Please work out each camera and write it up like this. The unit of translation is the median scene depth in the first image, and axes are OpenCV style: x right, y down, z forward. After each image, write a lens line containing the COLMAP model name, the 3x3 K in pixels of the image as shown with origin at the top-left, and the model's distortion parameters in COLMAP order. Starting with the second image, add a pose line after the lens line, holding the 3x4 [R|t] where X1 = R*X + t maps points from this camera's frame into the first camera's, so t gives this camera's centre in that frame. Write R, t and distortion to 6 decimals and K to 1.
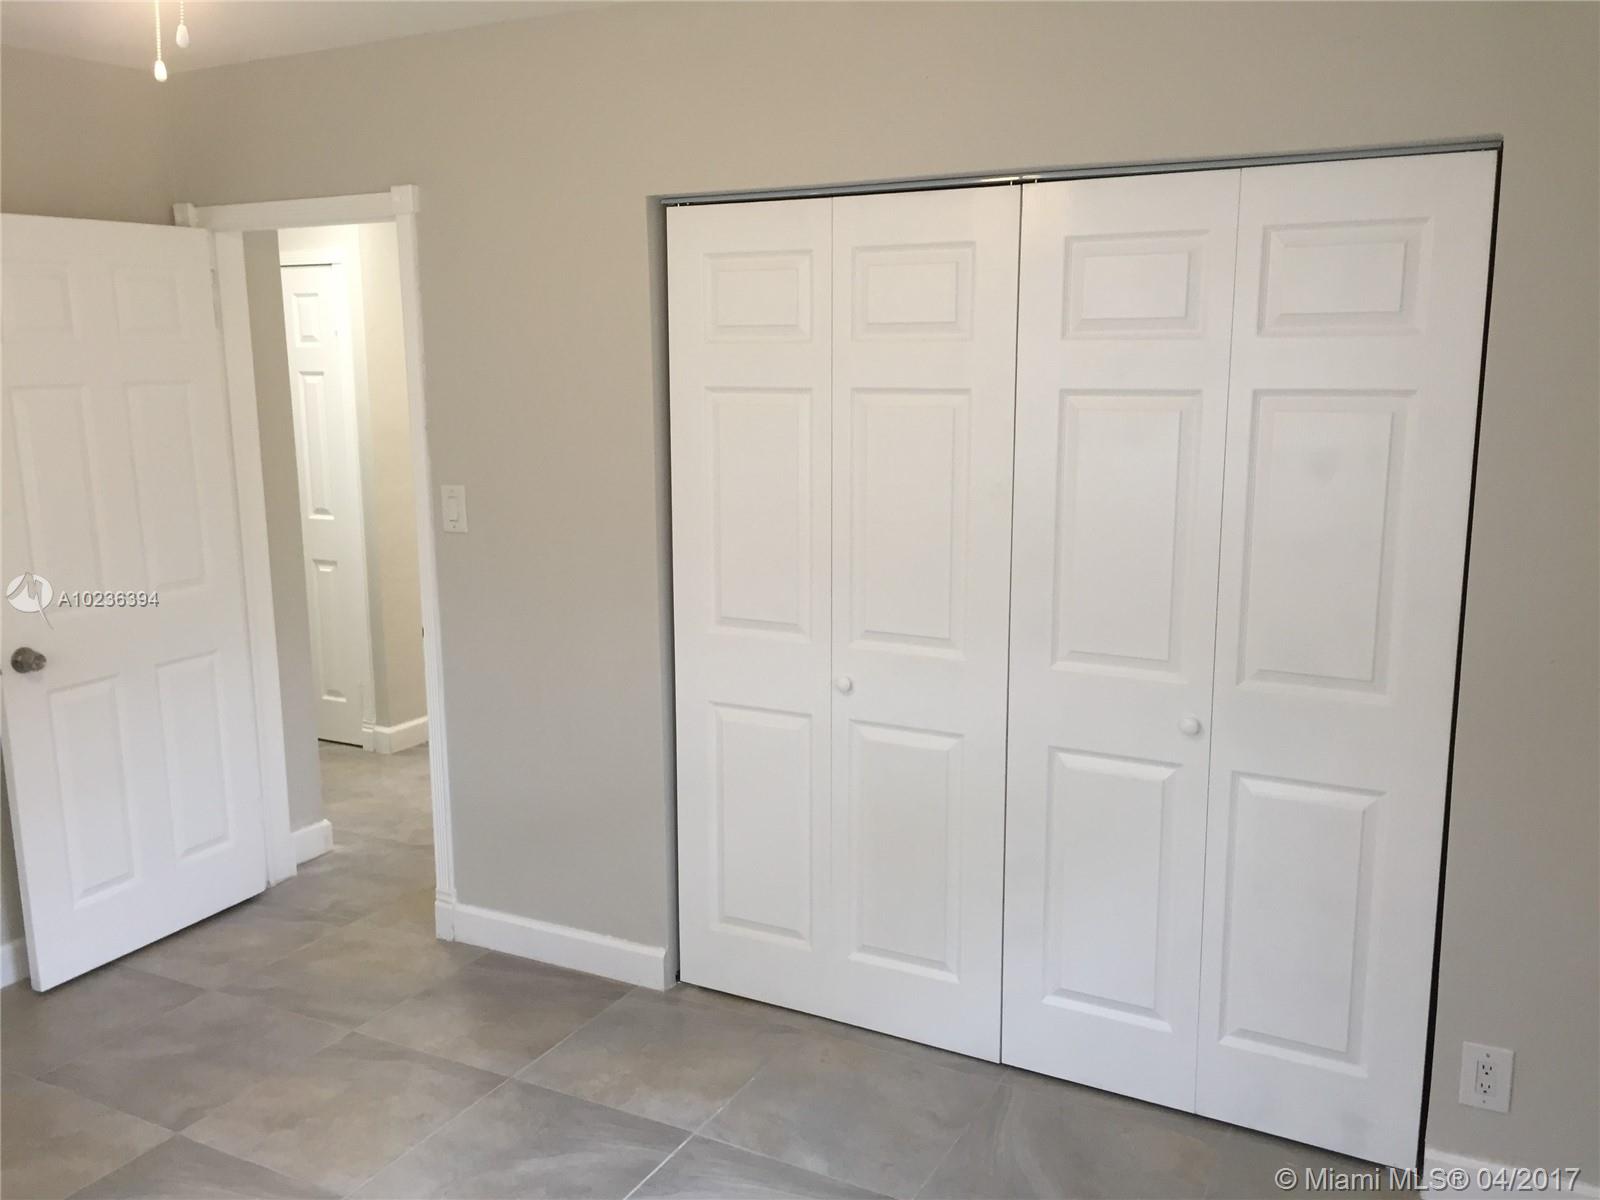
lens RADIAL K [[1396.2, 0, 800.0], [0, 1396.2, 600.0], [0, 0, 1]] dist [0.007054, 0.005865]
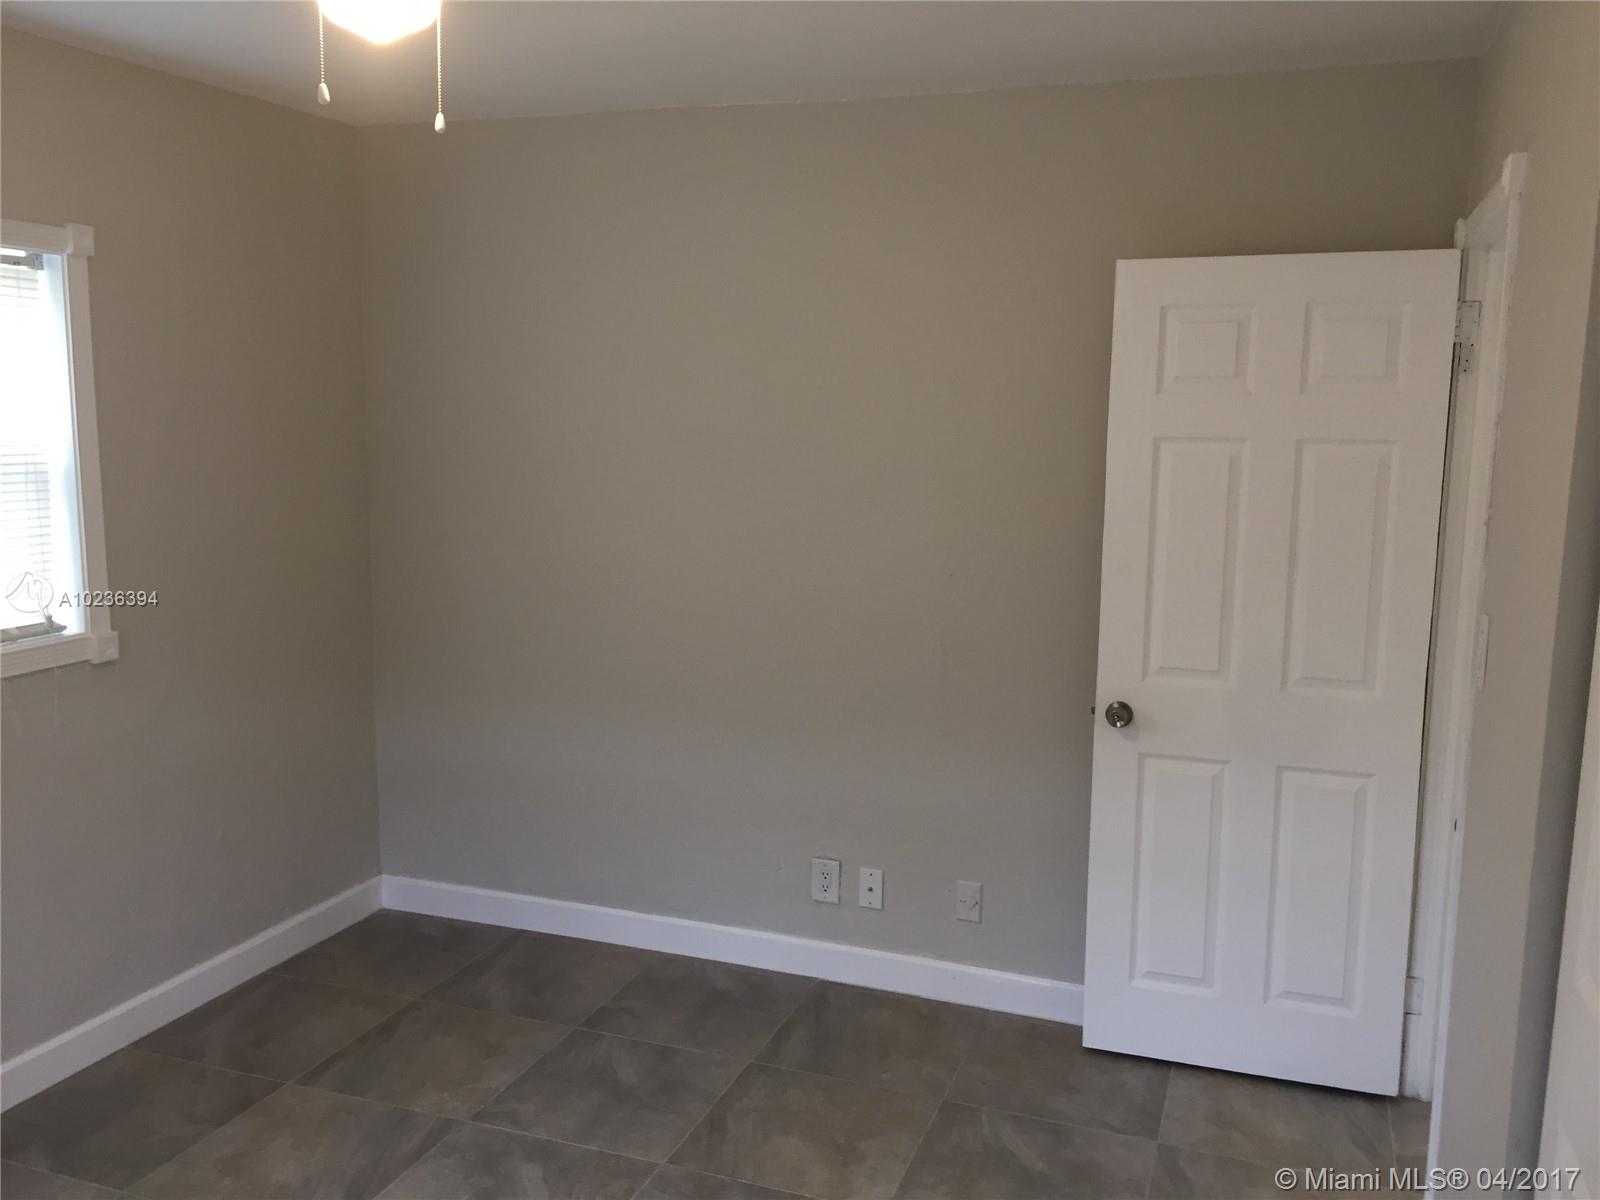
lens RADIAL K [[1396.2, 0, 800.0], [0, 1396.2, 600.0], [0, 0, 1]] dist [0.007054, 0.005865]
pose [[0.135058, 0.160638, -0.977729, 0.435050], [-0.195845, 0.971631, 0.132583, -0.147756], [0.971290, 0.173577, 0.162687, 0.765453]]
